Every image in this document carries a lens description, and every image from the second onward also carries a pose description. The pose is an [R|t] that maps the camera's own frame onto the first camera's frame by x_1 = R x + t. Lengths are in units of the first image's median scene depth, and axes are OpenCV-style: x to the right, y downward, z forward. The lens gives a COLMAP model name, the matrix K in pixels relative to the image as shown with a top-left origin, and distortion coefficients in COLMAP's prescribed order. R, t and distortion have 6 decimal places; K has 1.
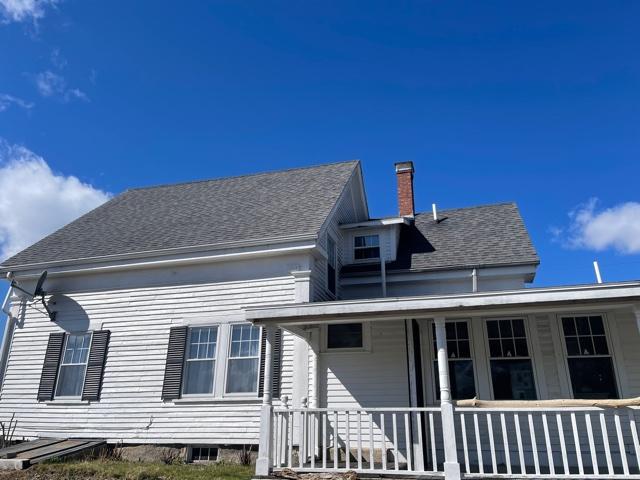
lens RADIAL K [[478.2, 0, 321.7], [0, 478.2, 241.5], [0, 0, 1]] dist [0.094251, -0.136798]
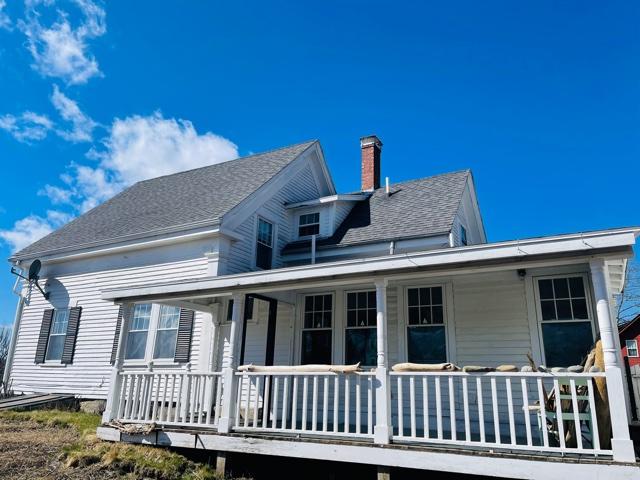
lens RADIAL K [[480.9, 0, 348.1], [0, 480.9, 239.9], [0, 0, 1]] dist [0.085540, -0.131792]
pose [[0.978885, -0.045495, -0.199287, 0.462025], [0.059053, 0.996289, 0.062625, -0.018943], [0.195698, -0.073071, 0.977938, -0.040084]]
